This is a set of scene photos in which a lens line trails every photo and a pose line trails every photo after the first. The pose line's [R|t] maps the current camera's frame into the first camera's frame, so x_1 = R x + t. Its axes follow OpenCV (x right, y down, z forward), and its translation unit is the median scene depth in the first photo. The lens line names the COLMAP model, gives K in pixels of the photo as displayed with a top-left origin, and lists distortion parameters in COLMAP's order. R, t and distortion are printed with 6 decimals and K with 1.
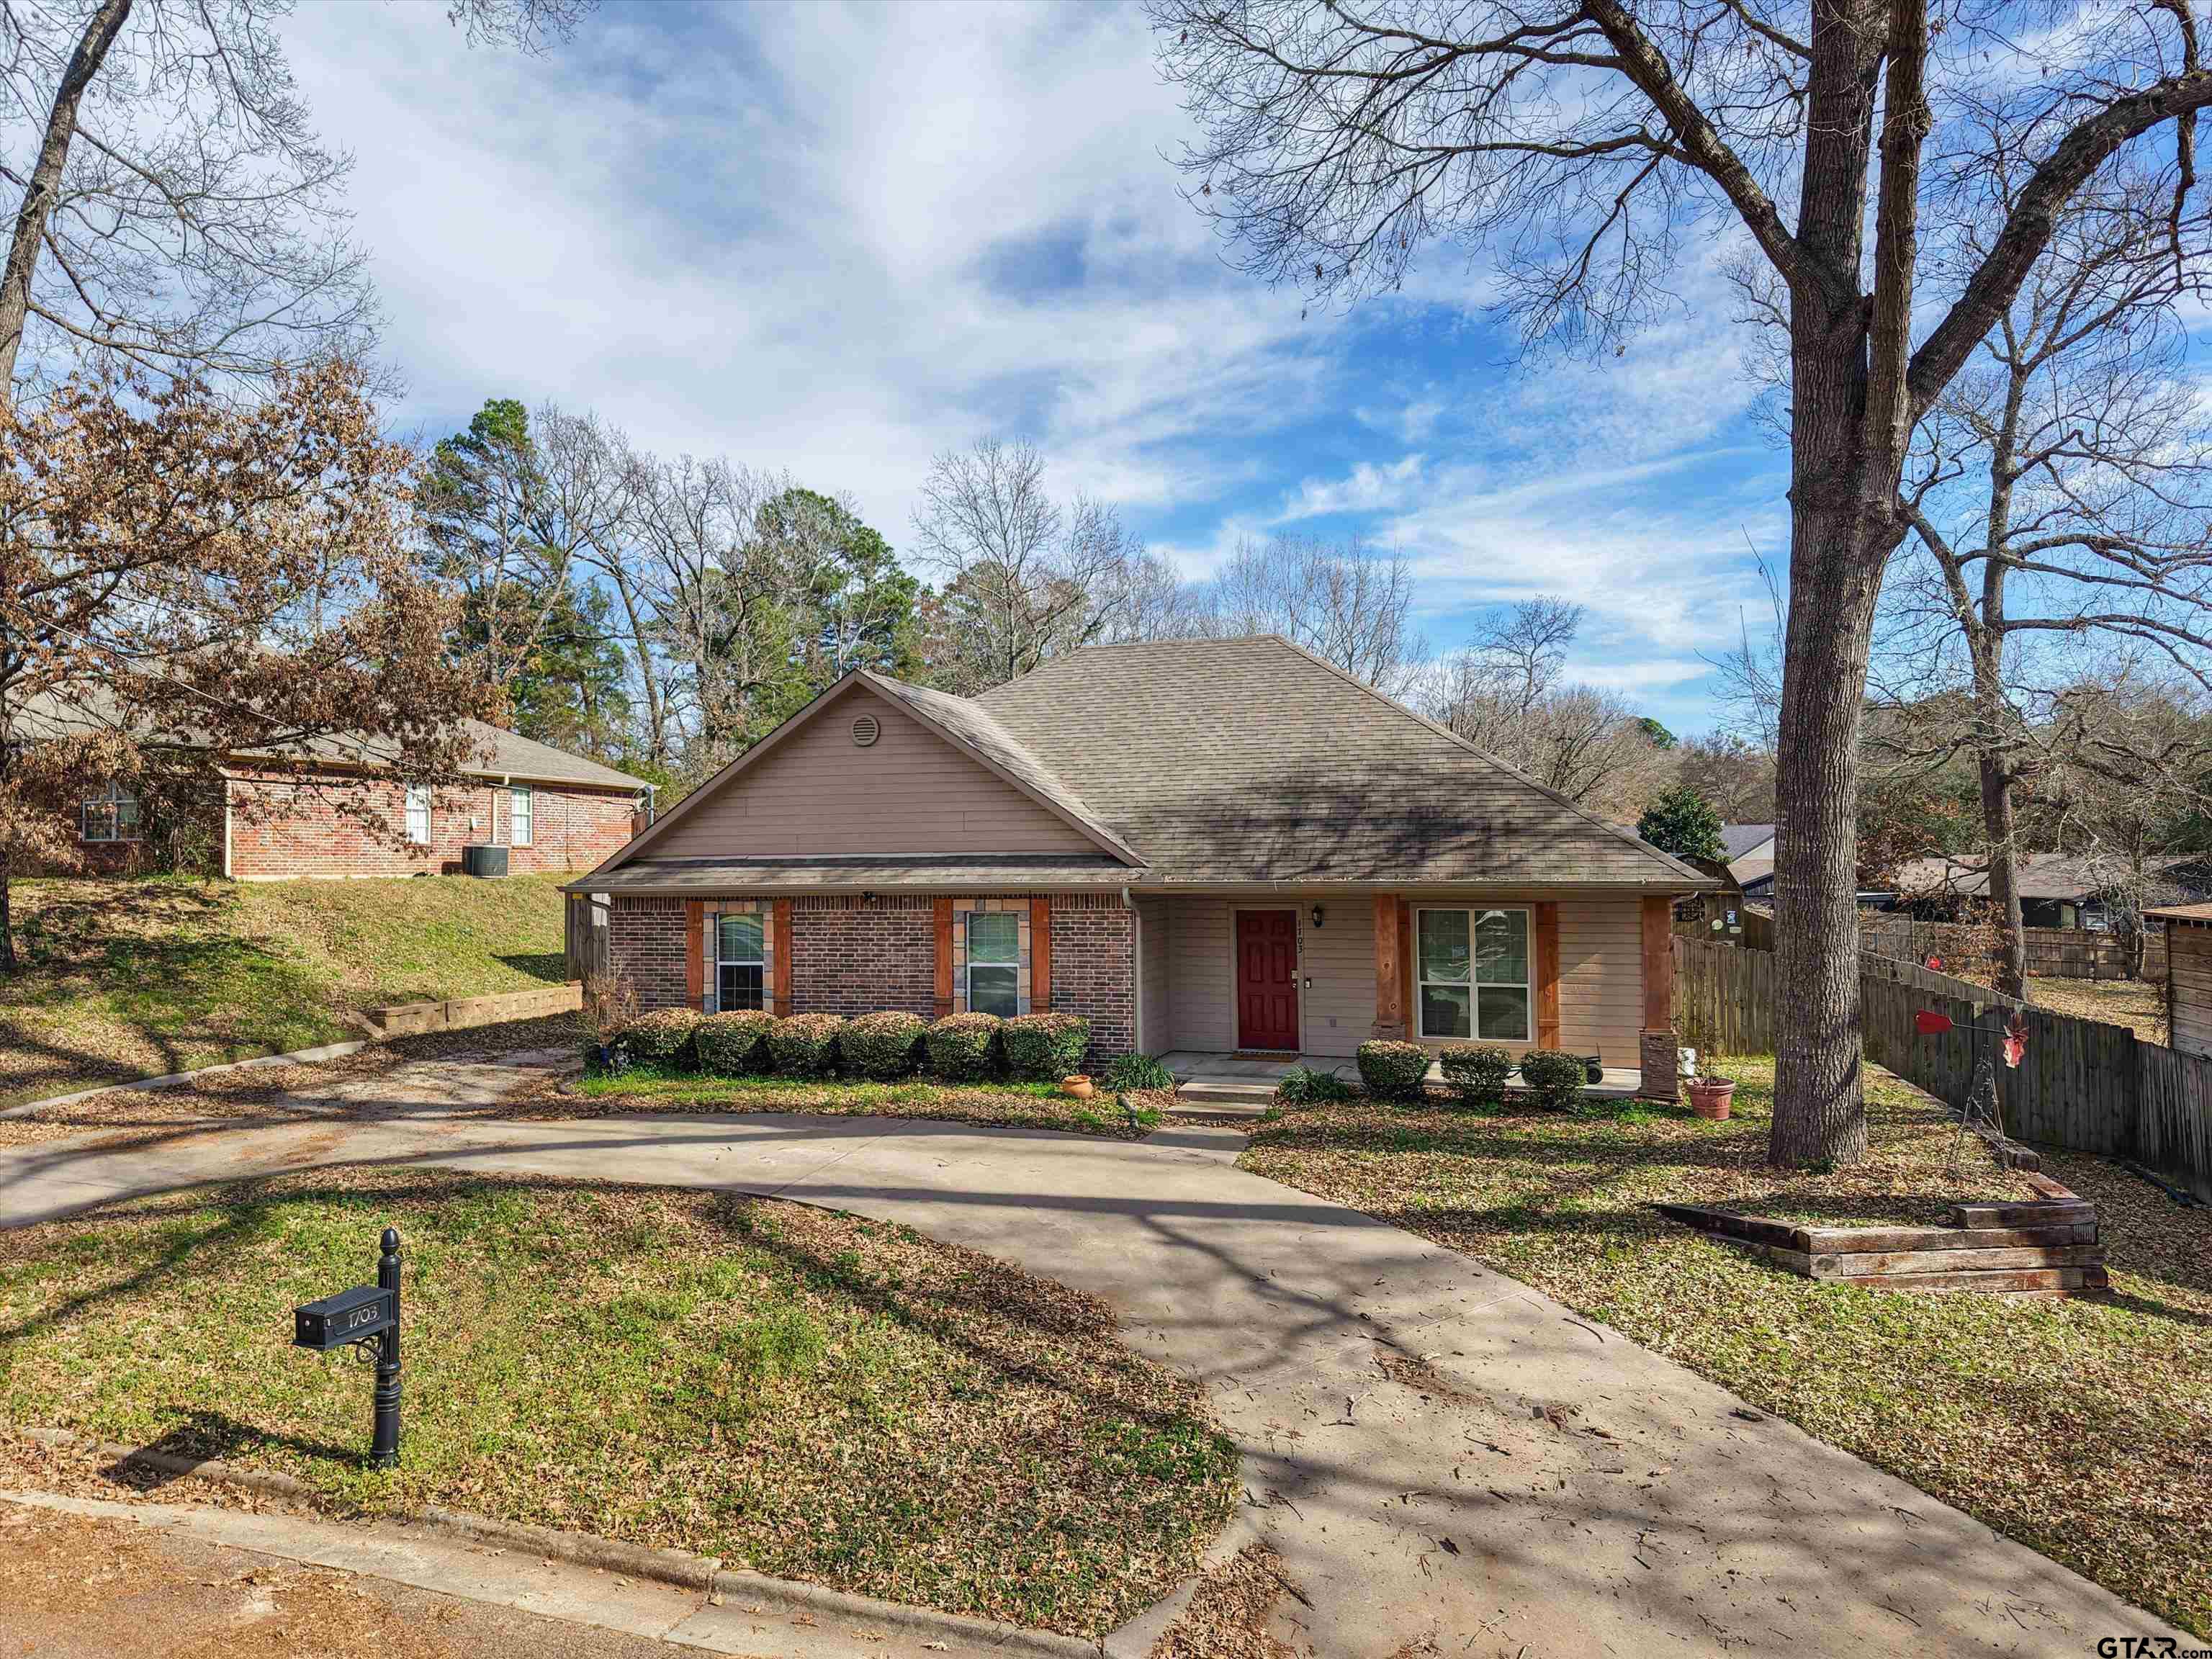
lens RADIAL K [[1635.6, 0, 1106.0], [0, 1635.6, 829.5], [0, 0, 1]] dist [0.081612, -0.098740]
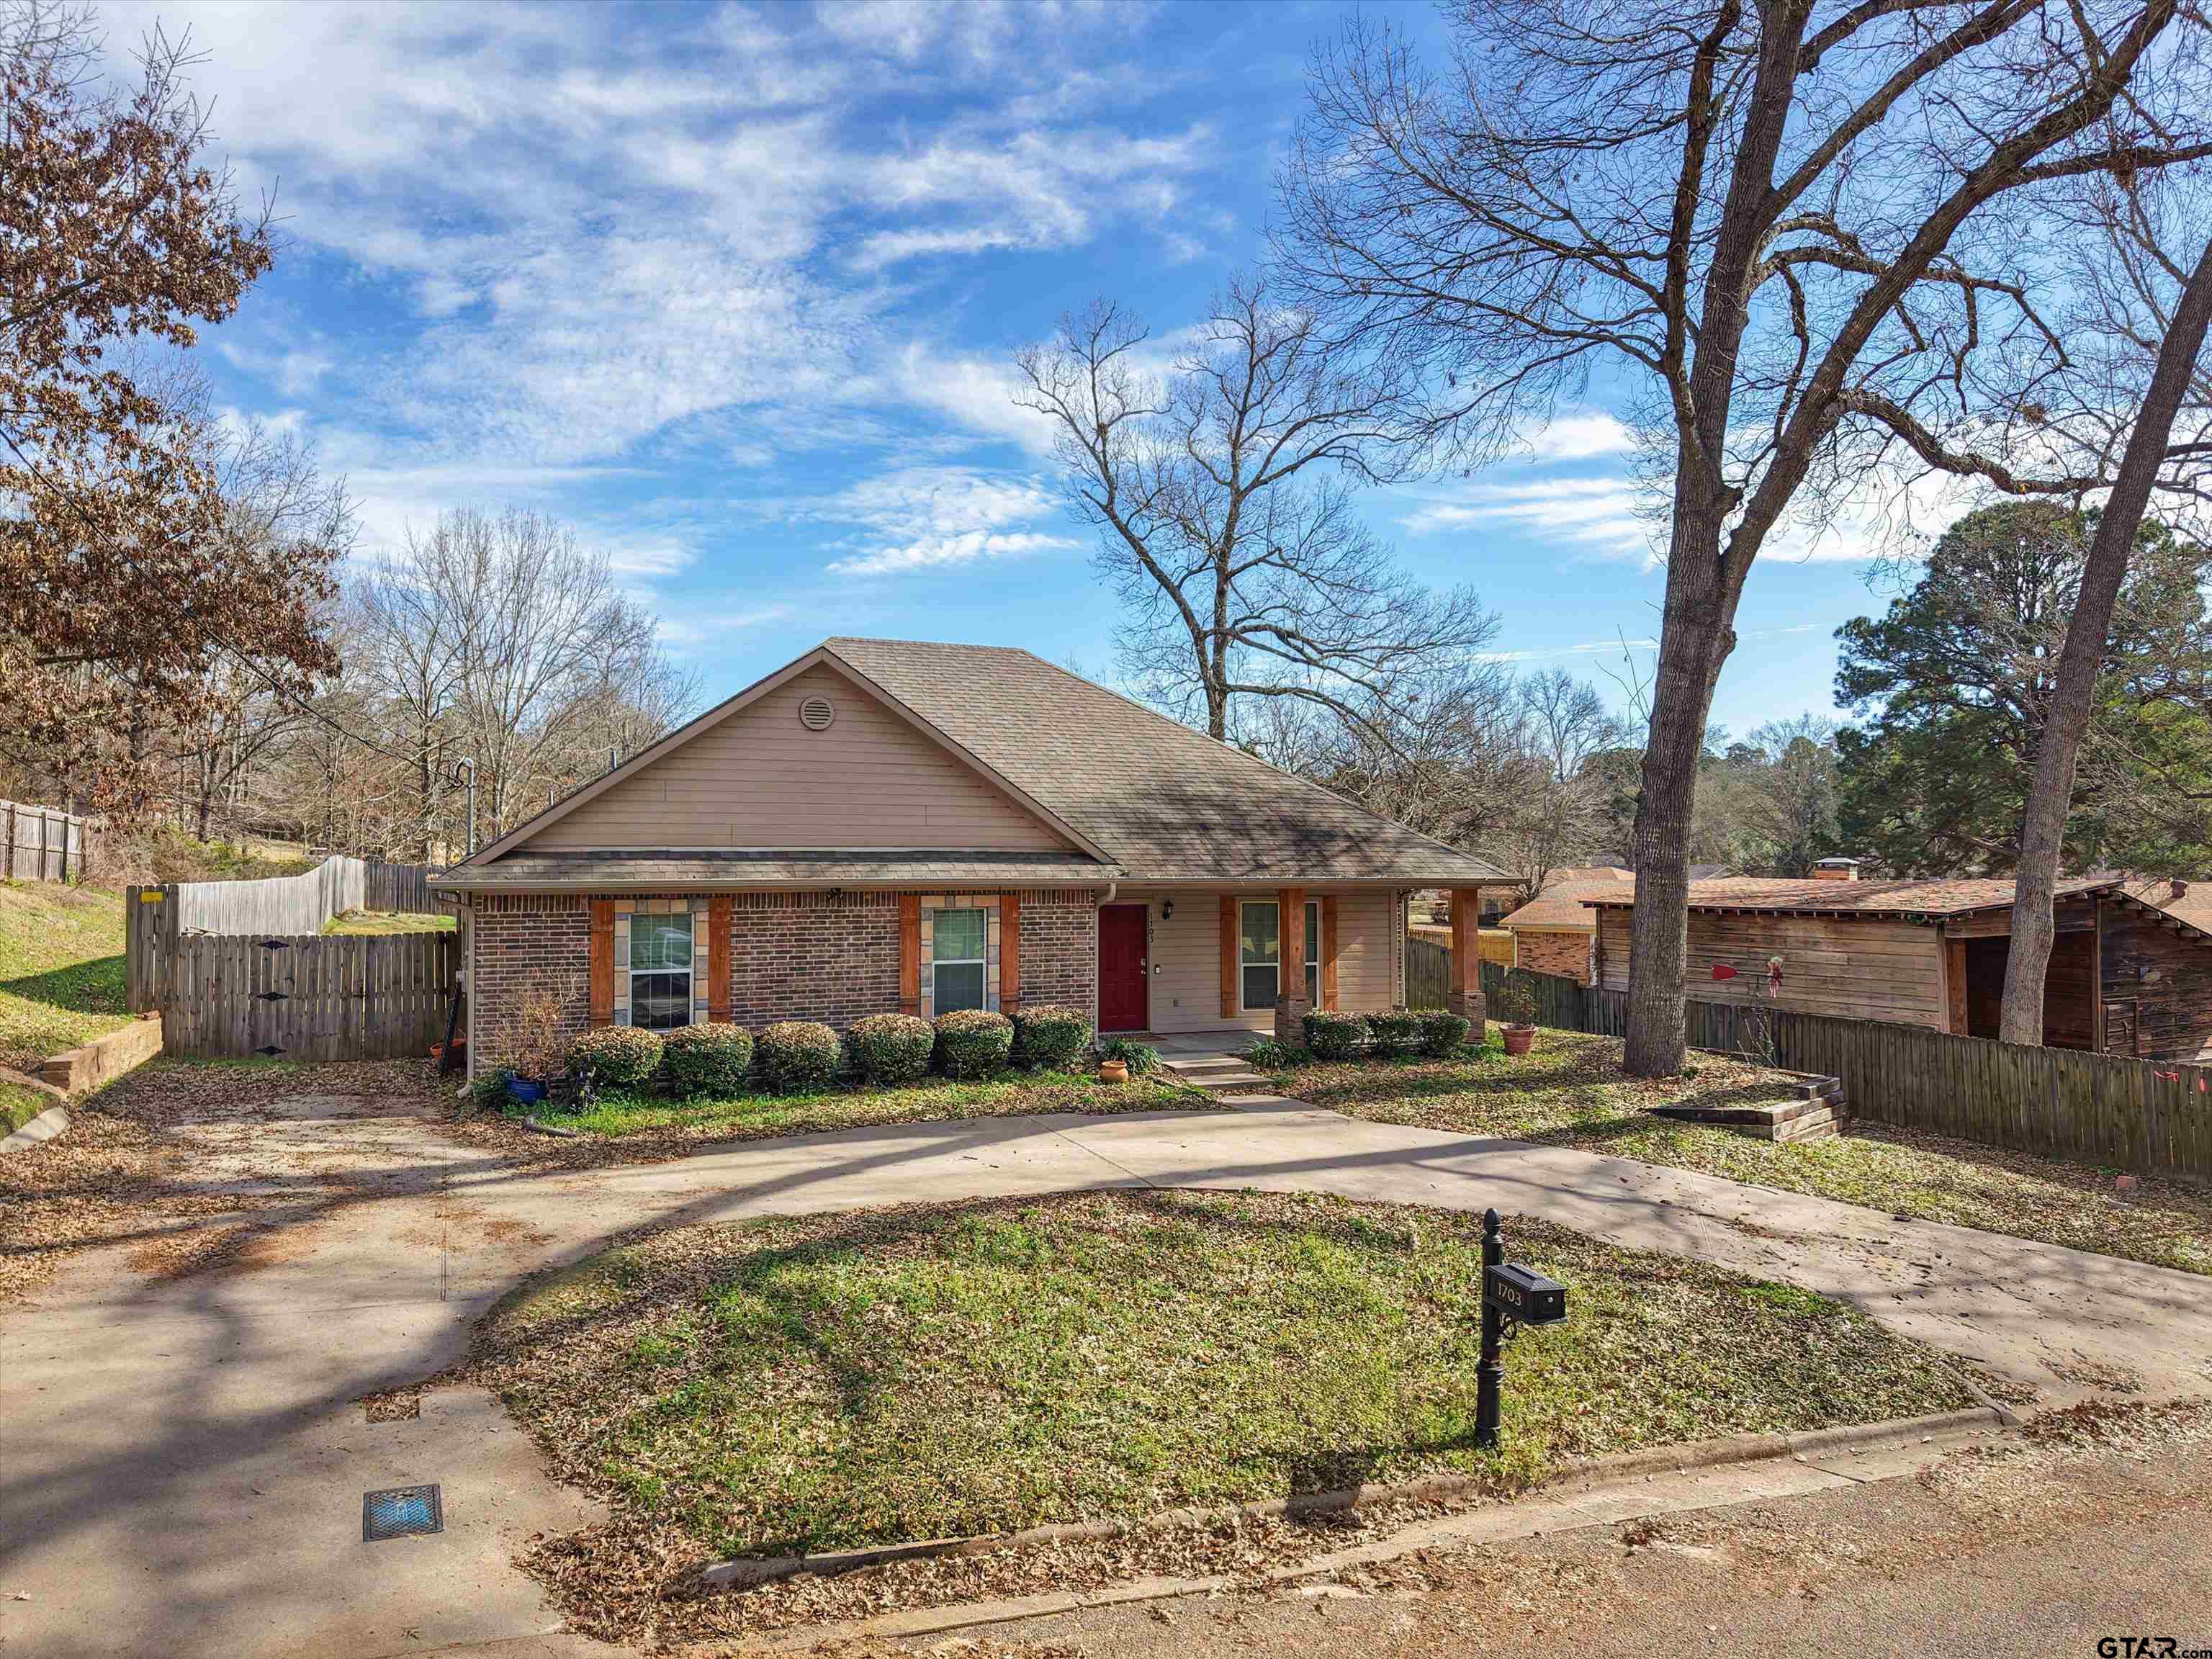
lens RADIAL K [[1635.6, 0, 1106.0], [0, 1635.6, 829.5], [0, 0, 1]] dist [0.081612, -0.098740]
pose [[0.710554, 0.024204, 0.703227, -0.691999], [-0.022841, 0.999675, -0.011329, 0.011766], [-0.703272, -0.008012, 0.710875, 0.230389]]
